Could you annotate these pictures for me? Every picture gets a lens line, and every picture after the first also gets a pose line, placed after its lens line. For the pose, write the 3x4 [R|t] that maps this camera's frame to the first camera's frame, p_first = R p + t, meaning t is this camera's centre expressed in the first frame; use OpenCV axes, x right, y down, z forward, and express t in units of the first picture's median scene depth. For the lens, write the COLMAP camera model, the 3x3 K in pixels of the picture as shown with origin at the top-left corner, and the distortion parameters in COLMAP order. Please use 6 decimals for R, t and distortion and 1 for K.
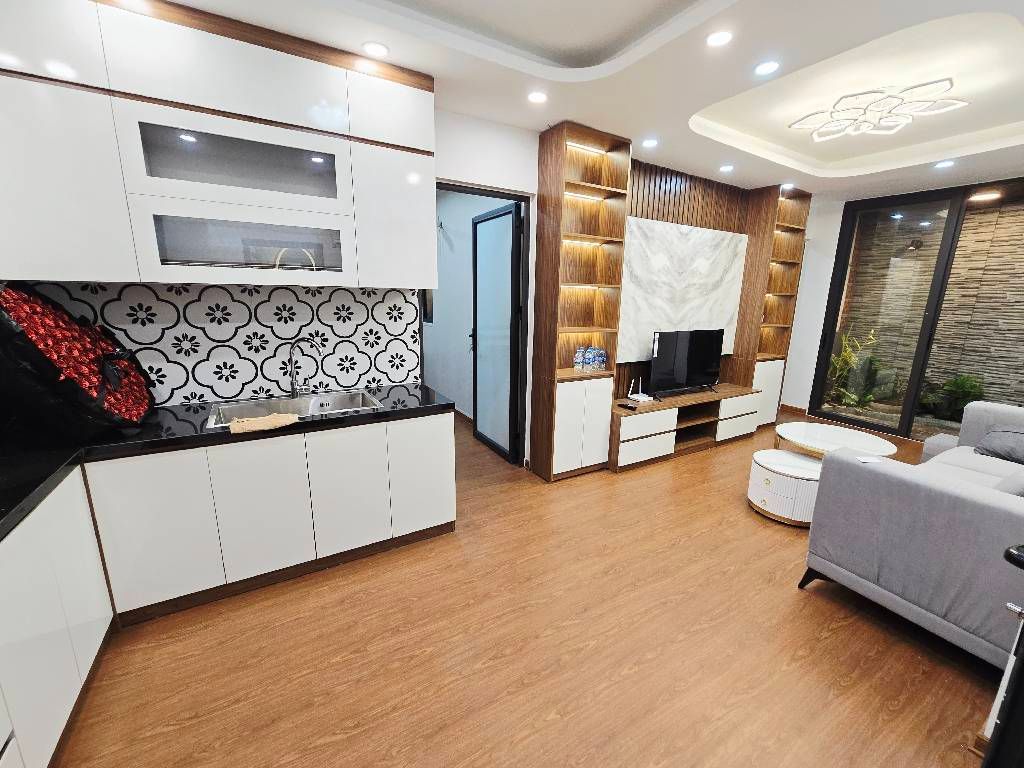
lens RADIAL K [[418.1, 0, 519.3], [0, 418.1, 384.9], [0, 0, 1]] dist [-0.004014, 0.002099]
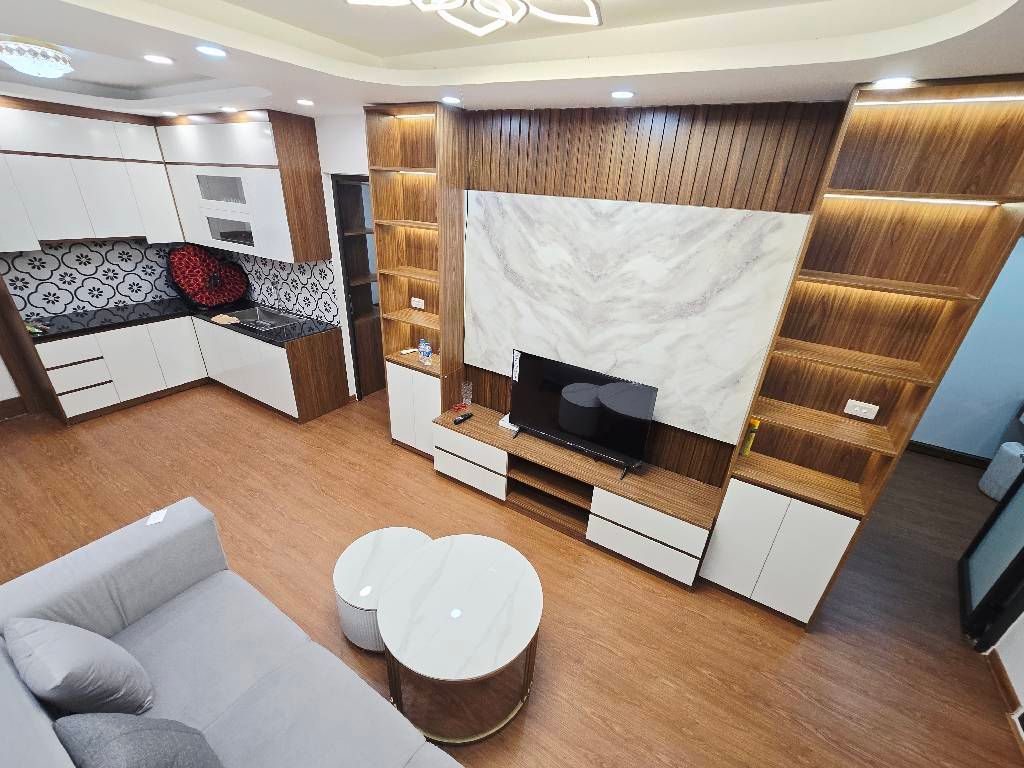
lens RADIAL K [[418.1, 0, 526.9], [0, 418.1, 385.9], [0, 0, 1]] dist [-0.004014, 0.002099]
pose [[0.475303, 0.373993, -0.796377, 1.106265], [-0.237328, 0.926104, 0.293270, -0.335728], [0.847208, 0.049611, 0.528939, 0.706059]]
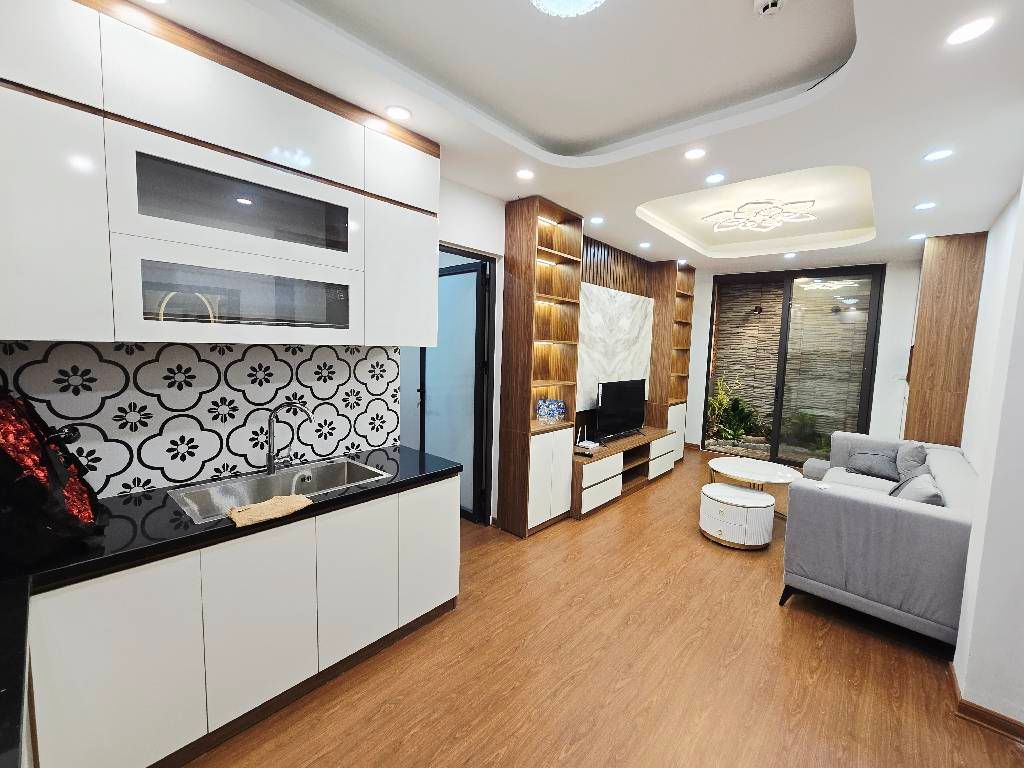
lens RADIAL K [[418.1, 0, 519.2], [0, 418.1, 381.7], [0, 0, 1]] dist [-0.004014, 0.002099]
pose [[0.955415, -0.019272, 0.294635, -0.223099], [0.054152, 0.992379, -0.110687, -0.023765], [-0.290257, 0.121707, 0.949178, 0.027099]]
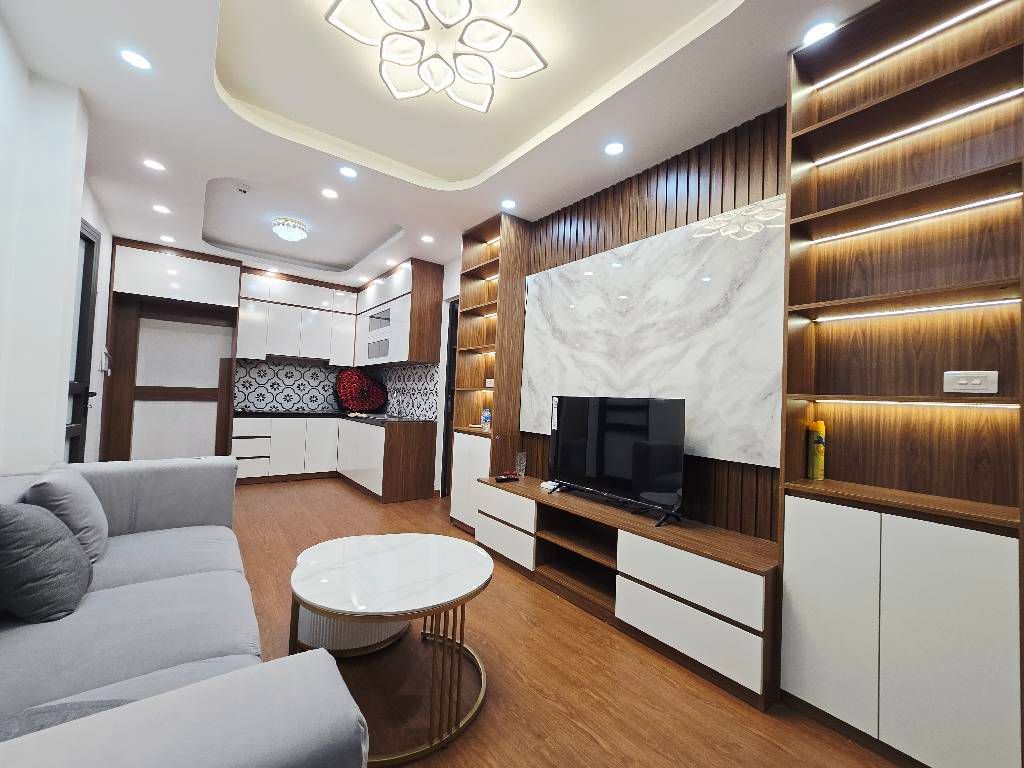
lens RADIAL K [[418.1, 0, 529.5], [0, 418.1, 385.2], [0, 0, 1]] dist [-0.004014, 0.002099]
pose [[0.137464, -0.047951, -0.989345, 1.226325], [-0.244021, 0.966403, -0.080744, -0.083593], [0.959978, 0.252520, 0.121145, 0.982157]]
